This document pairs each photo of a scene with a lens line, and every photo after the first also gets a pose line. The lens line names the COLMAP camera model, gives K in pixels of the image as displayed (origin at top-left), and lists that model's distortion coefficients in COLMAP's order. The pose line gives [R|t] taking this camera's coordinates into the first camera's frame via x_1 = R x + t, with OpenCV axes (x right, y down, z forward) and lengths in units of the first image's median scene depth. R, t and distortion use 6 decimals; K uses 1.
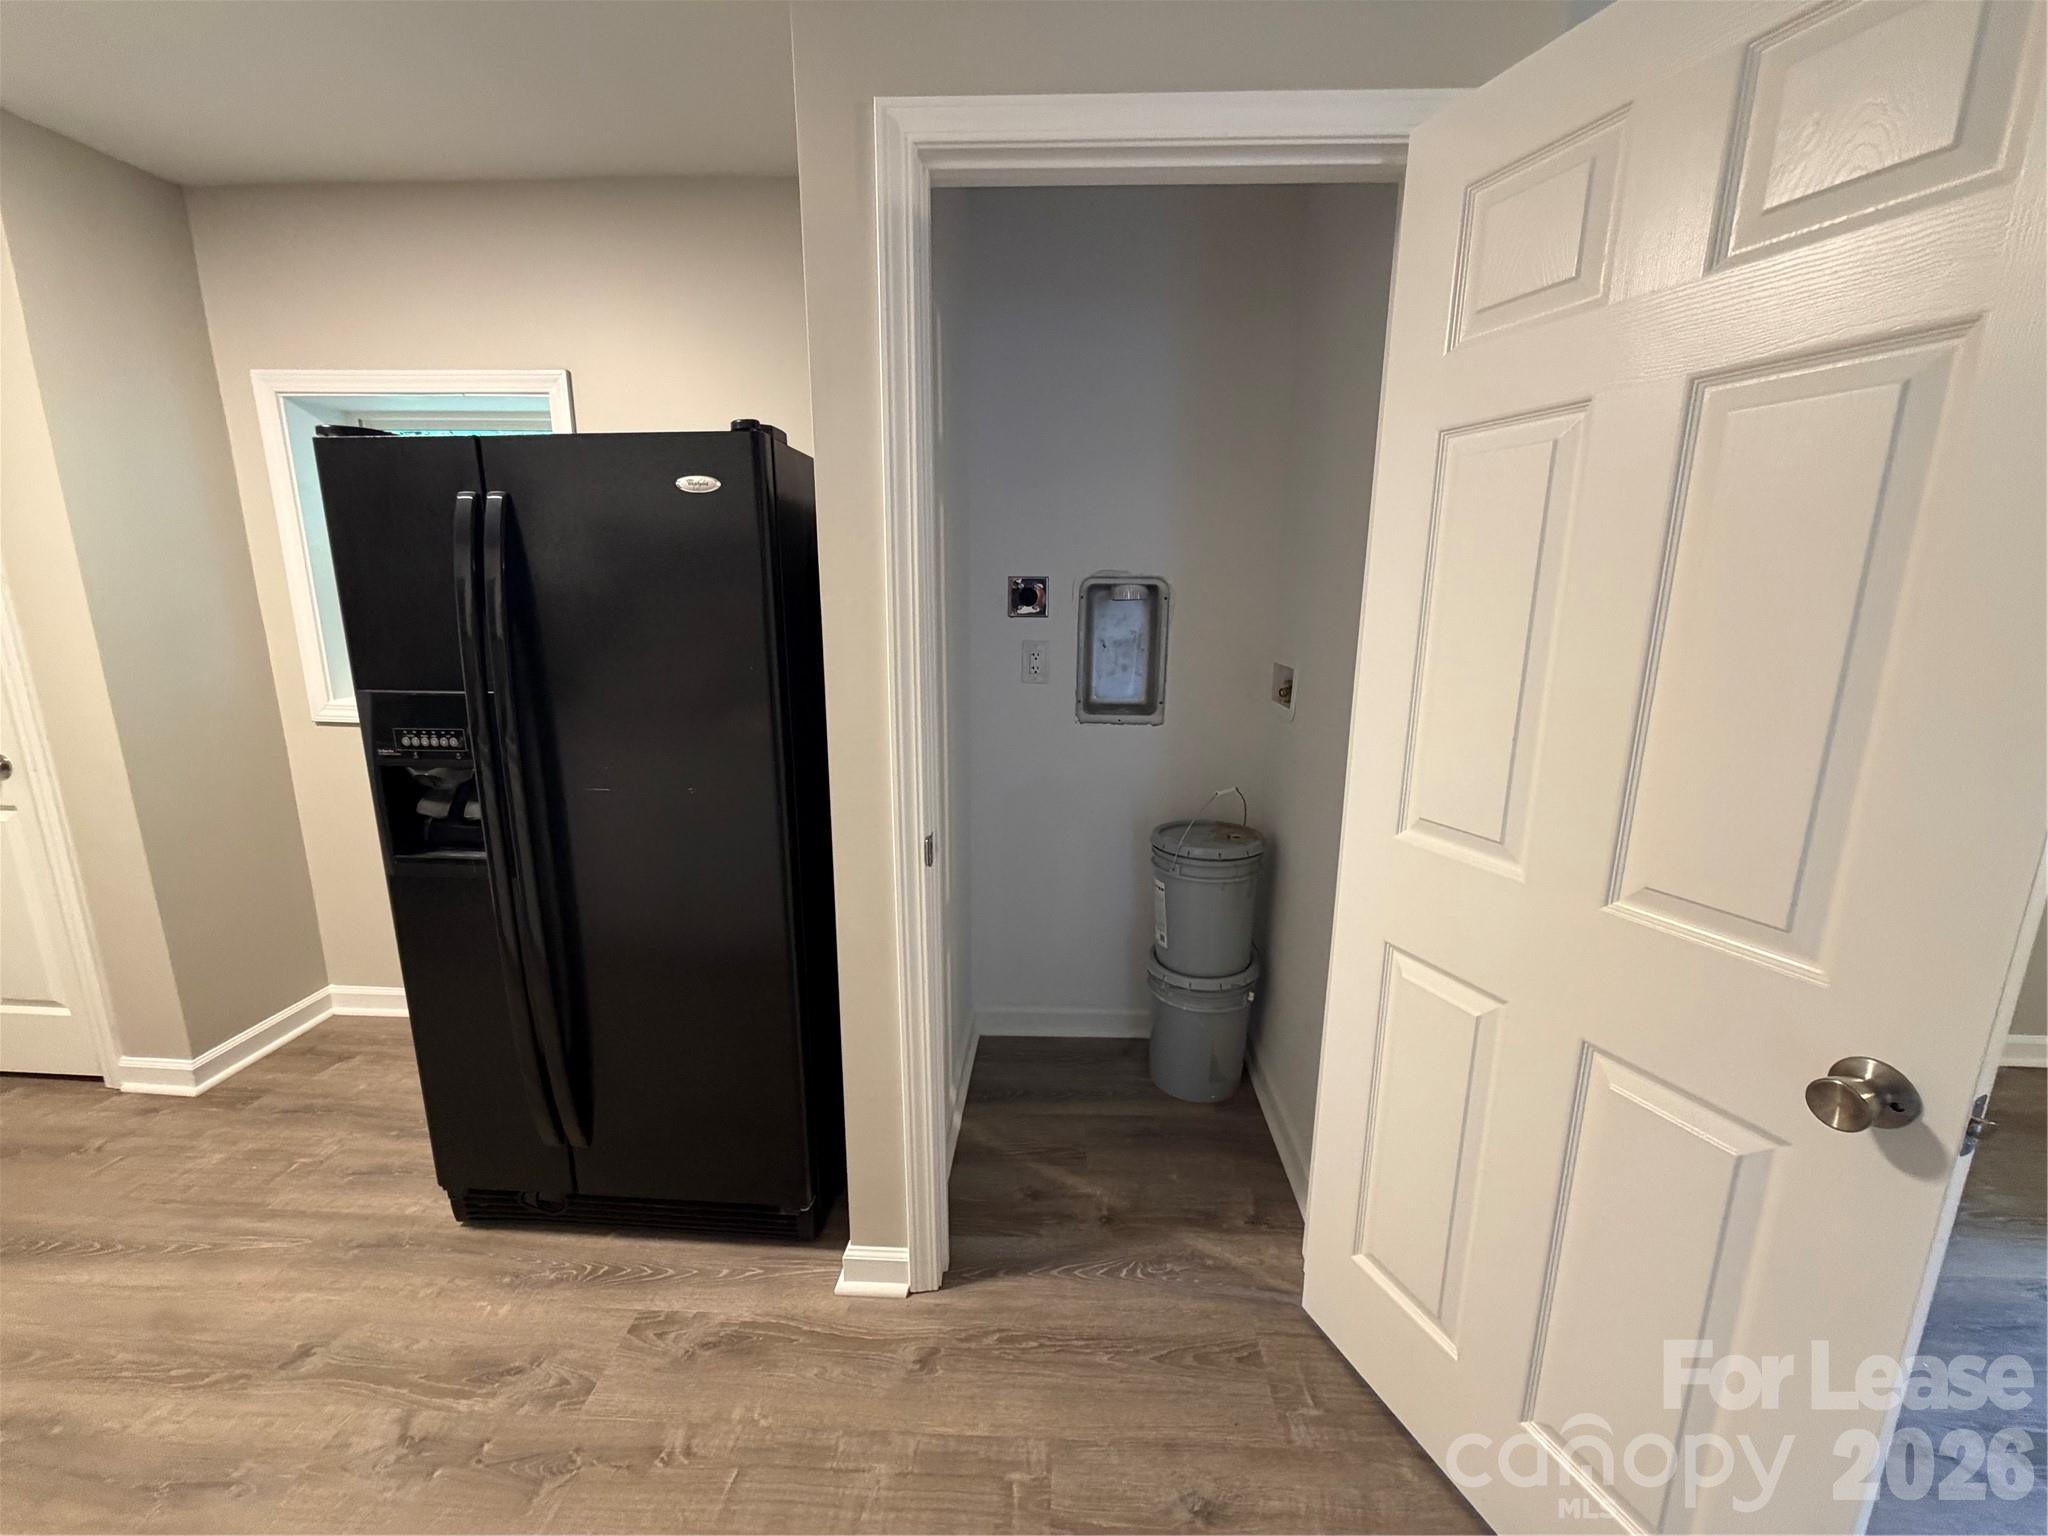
lens RADIAL K [[814.5, 0, 1027.4], [0, 814.5, 770.5], [0, 0, 1]] dist [-0.001443, 0.000089]
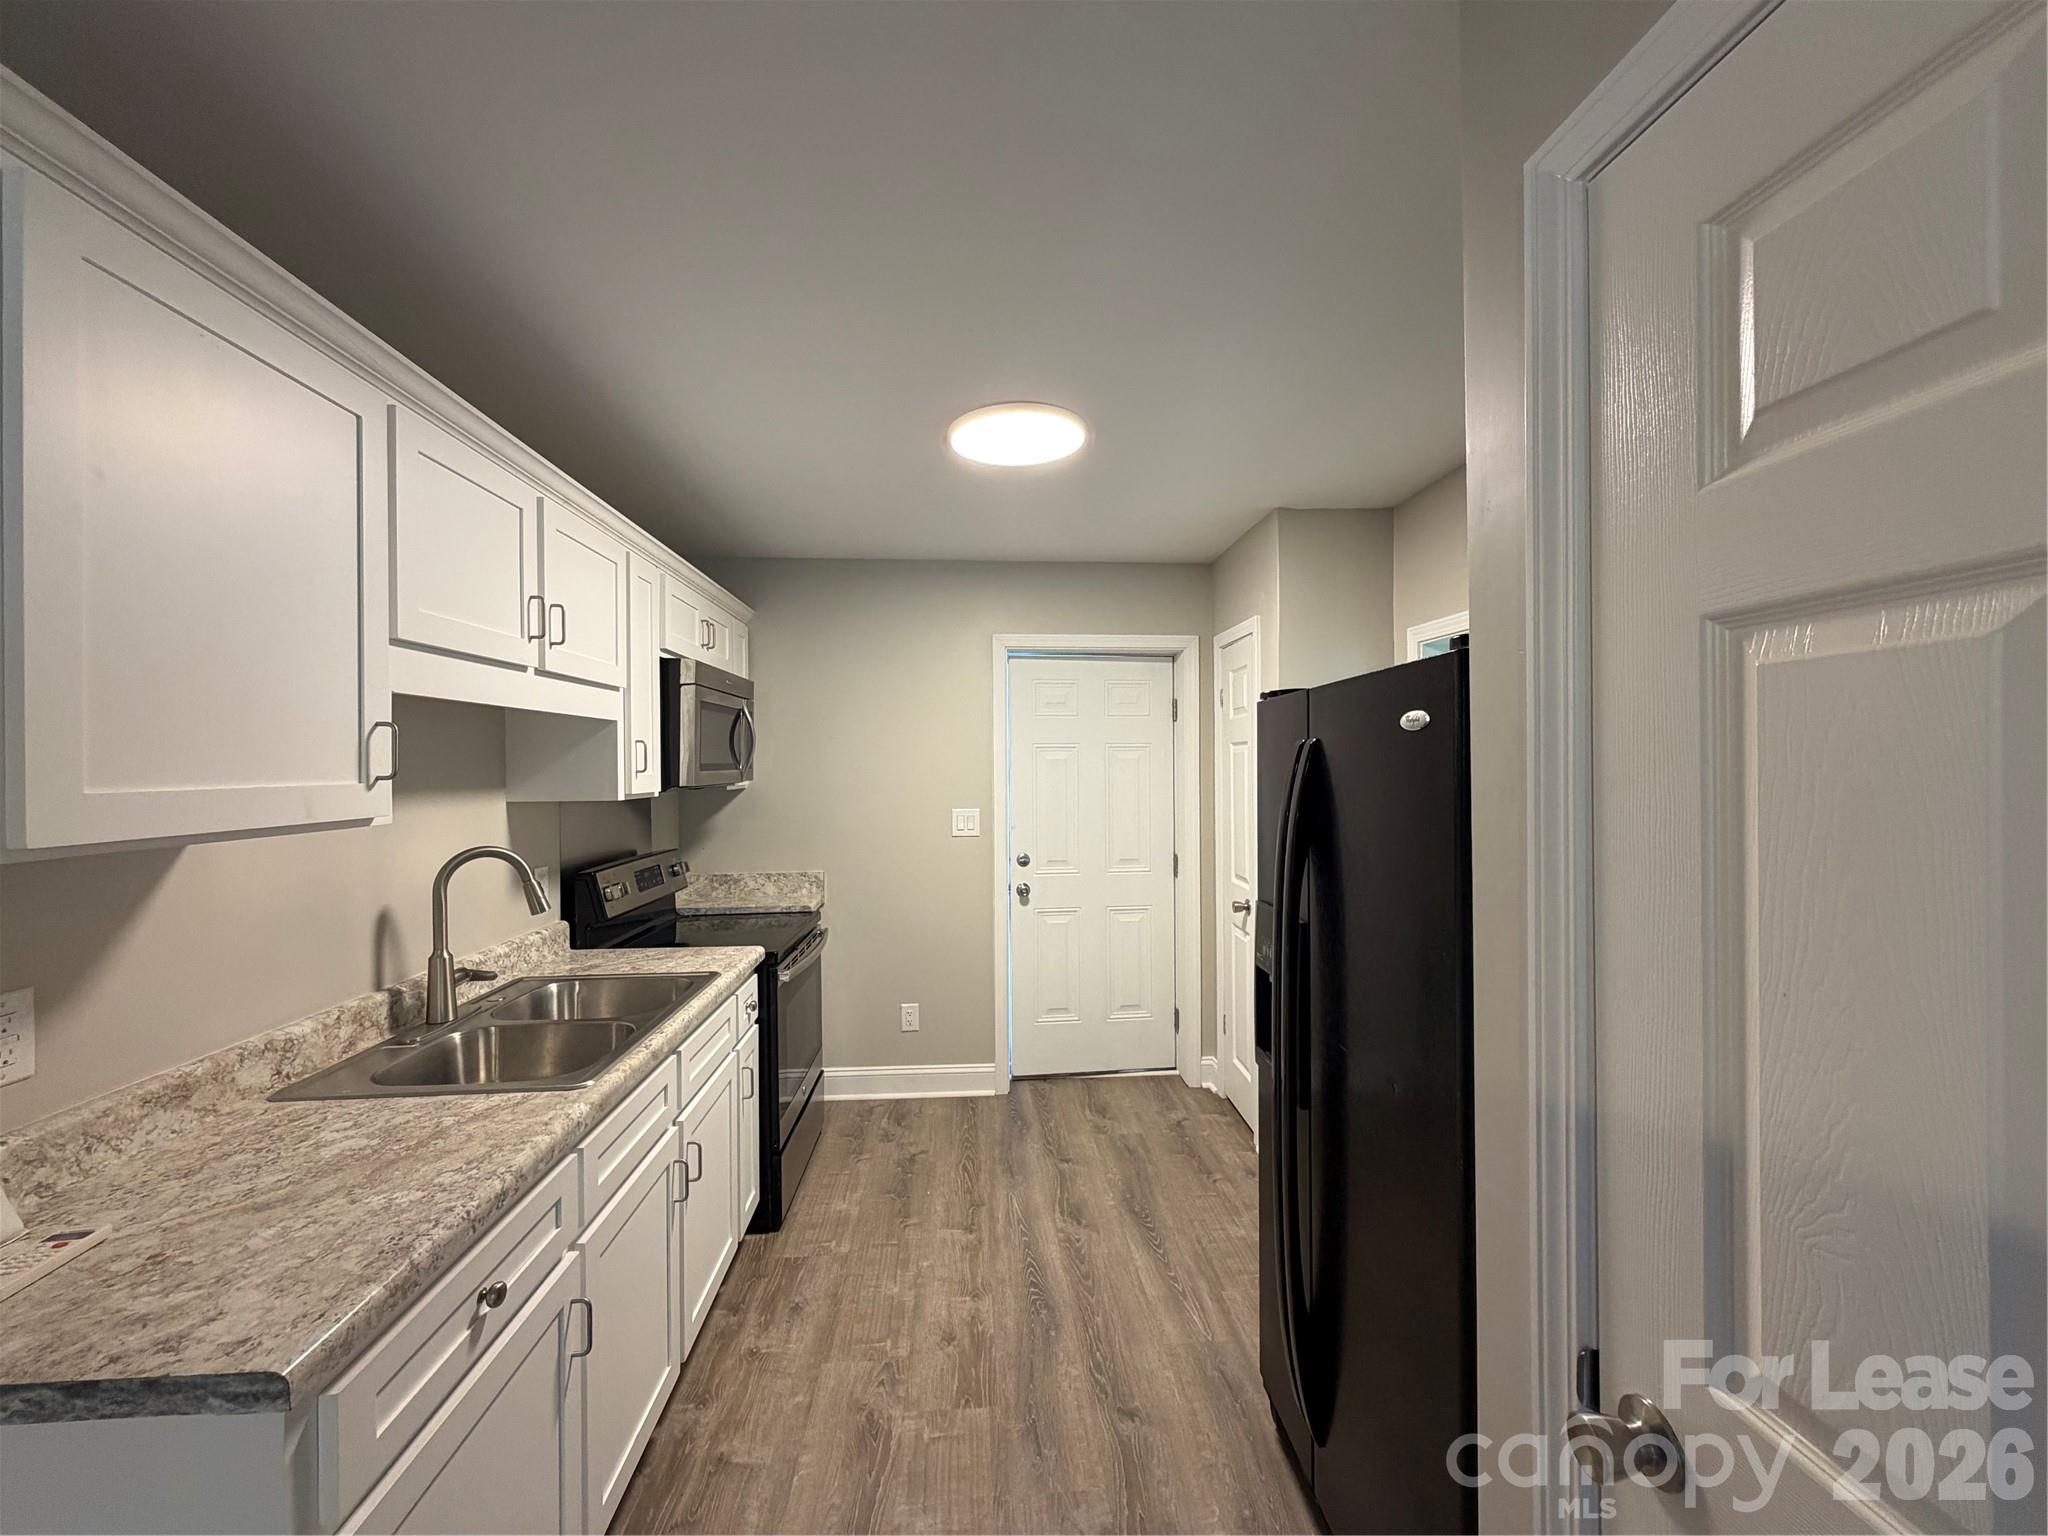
lens RADIAL K [[814.5, 0, 1025.2], [0, 814.5, 767.0], [0, 0, 1]] dist [-0.001443, 0.000089]
pose [[0.114493, -0.007731, -0.993394, 0.308083], [-0.202880, 0.978713, -0.031000, -0.167206], [0.972487, 0.205089, 0.110487, 0.448877]]
